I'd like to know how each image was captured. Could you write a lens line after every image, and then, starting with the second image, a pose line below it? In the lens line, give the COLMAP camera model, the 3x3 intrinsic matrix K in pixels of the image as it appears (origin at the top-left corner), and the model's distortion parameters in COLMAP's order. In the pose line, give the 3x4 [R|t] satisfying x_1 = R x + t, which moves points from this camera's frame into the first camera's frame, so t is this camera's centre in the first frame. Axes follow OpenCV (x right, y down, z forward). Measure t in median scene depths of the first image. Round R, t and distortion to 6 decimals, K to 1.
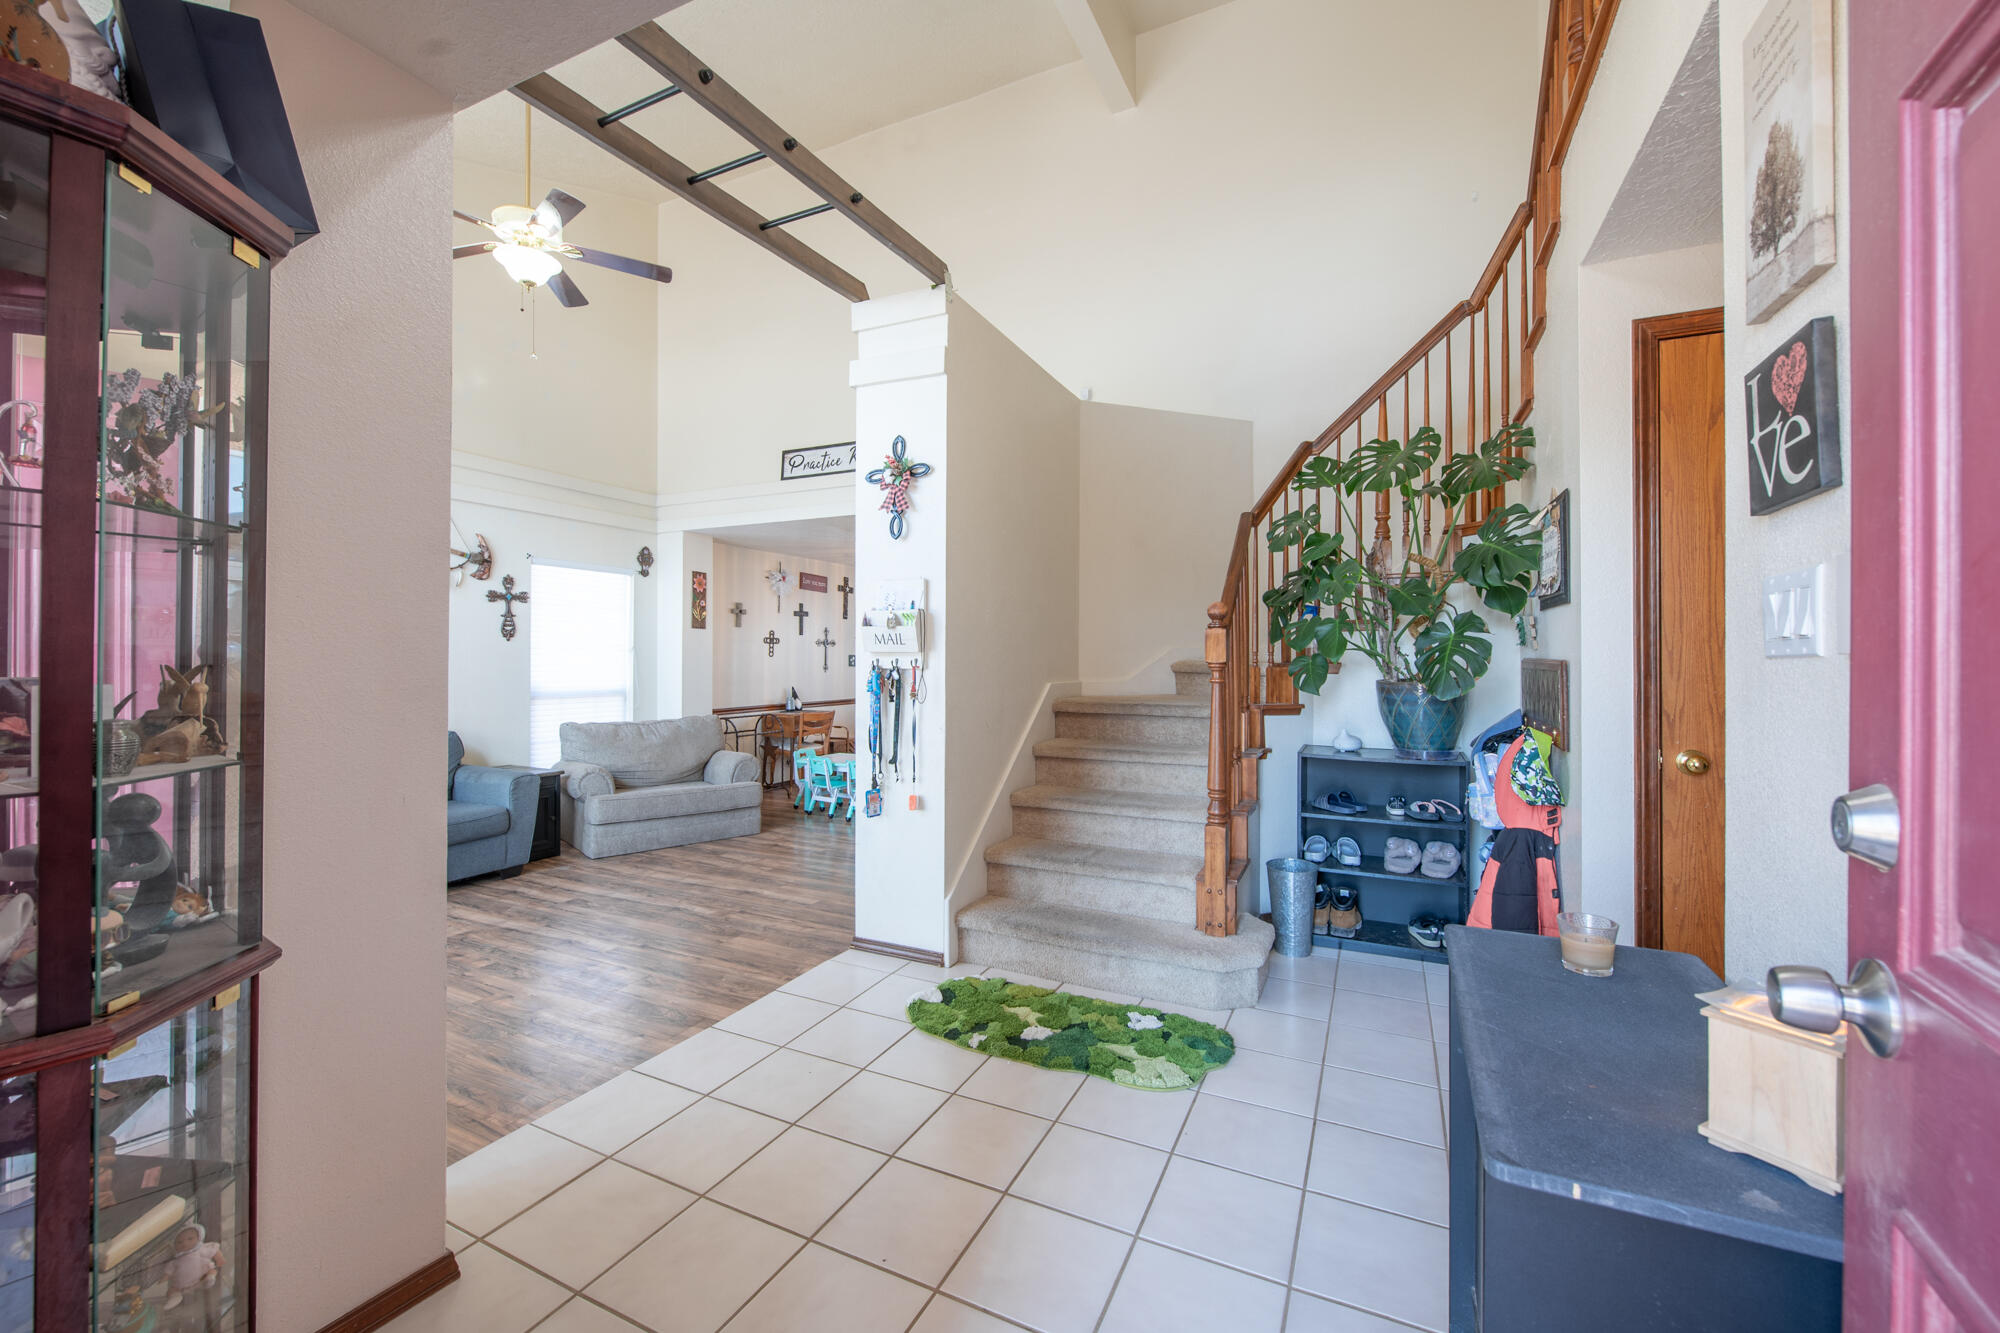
lens RADIAL K [[803.7, 0, 1002.6], [0, 803.7, 657.7], [0, 0, 1]] dist [-0.002595, -0.000230]
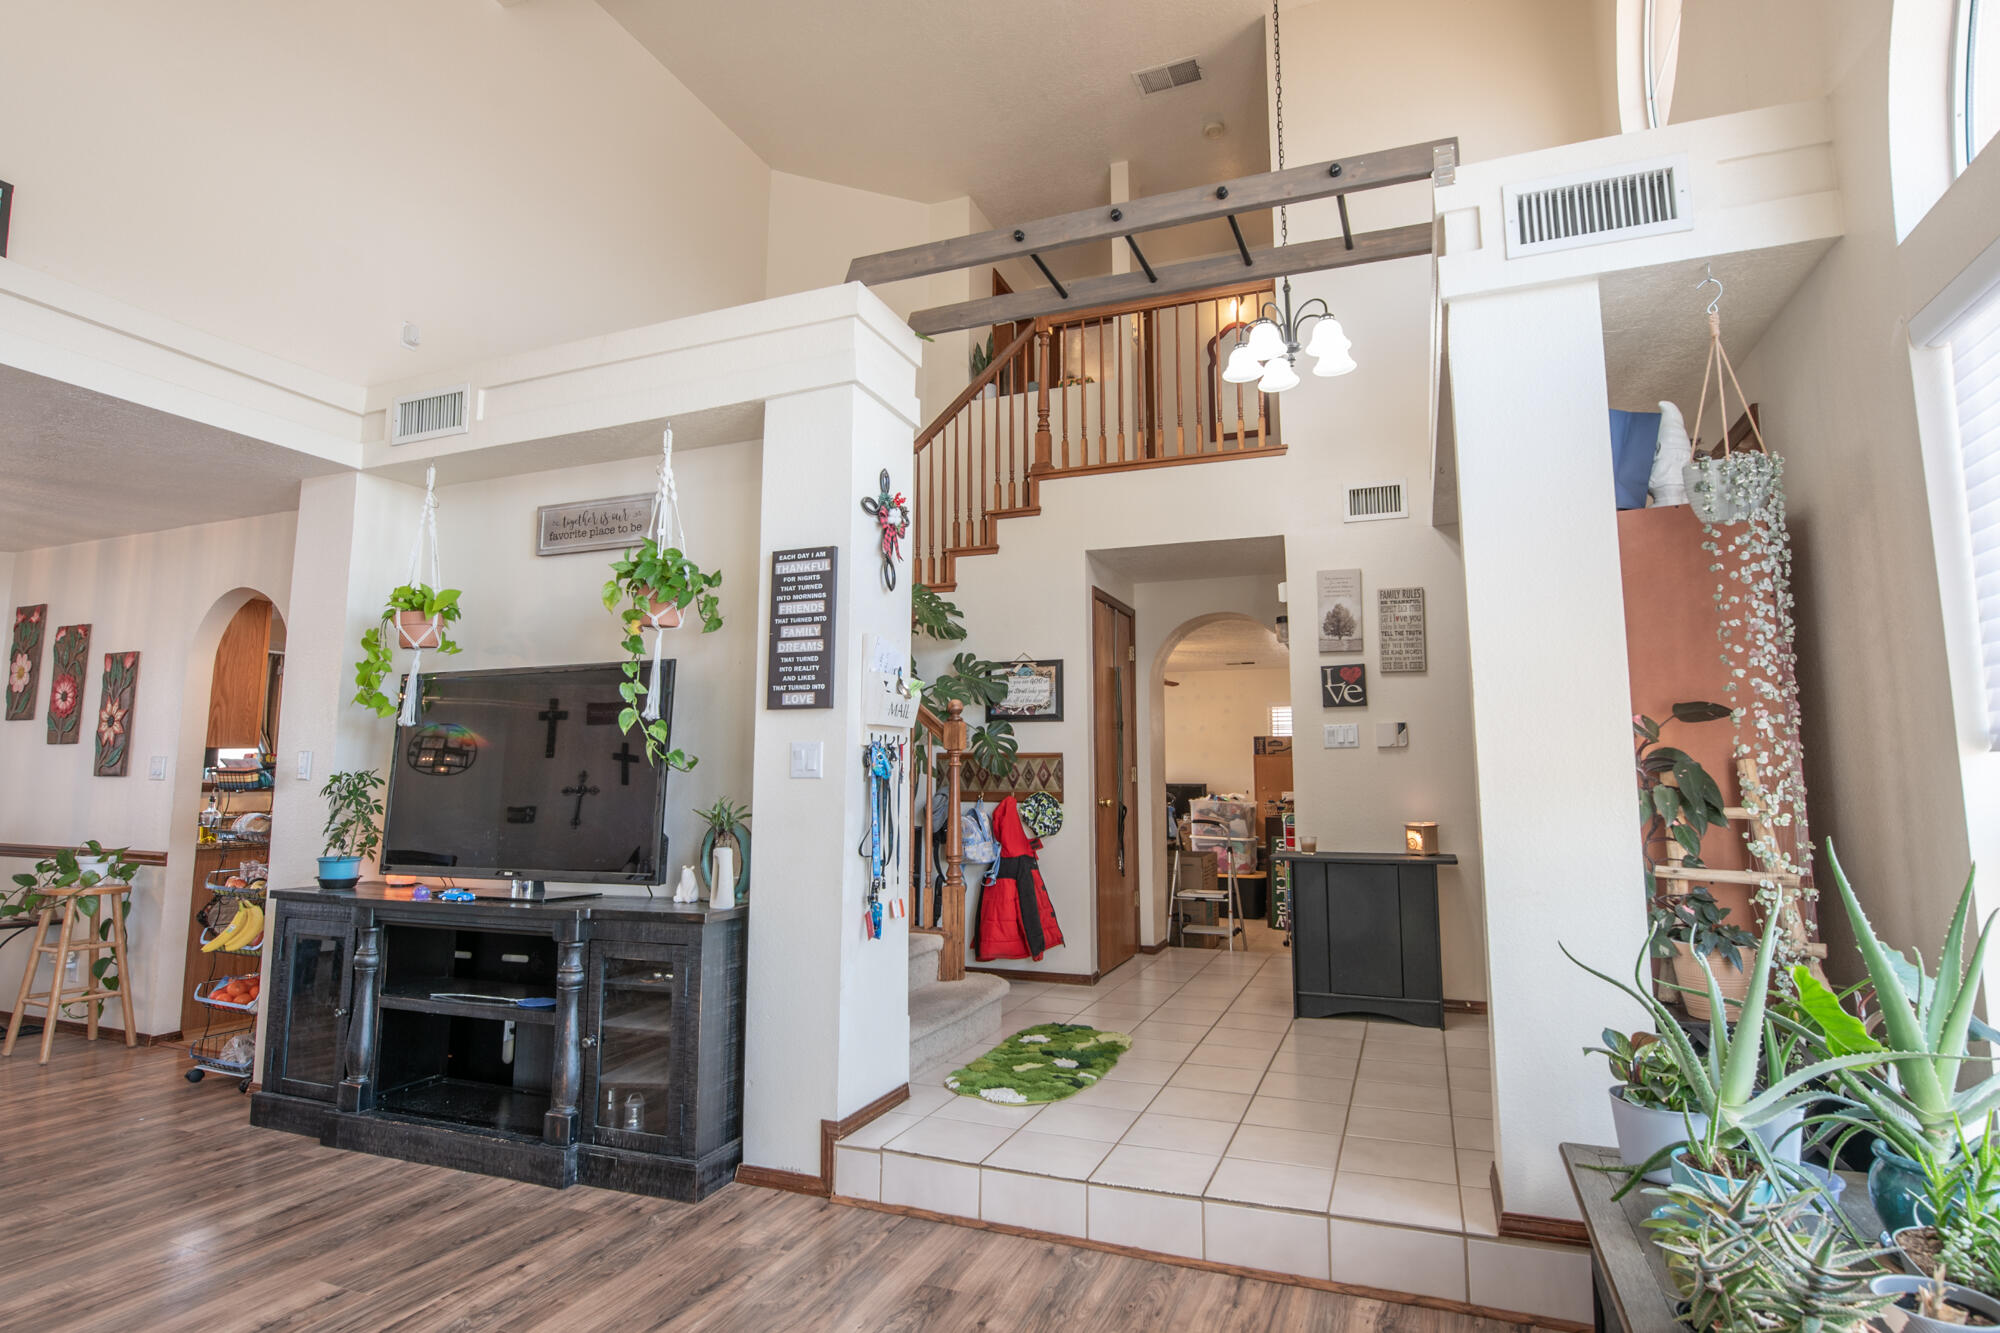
lens RADIAL K [[1016.7, 0, 1020.2], [0, 1016.7, 653.8], [0, 0, 1]] dist [-0.012543, -0.001337]
pose [[-0.085574, 0.122830, 0.988731, -0.656074], [0.000177, 0.992373, -0.123267, 0.026567], [-0.996332, -0.010374, -0.084943, 0.530930]]
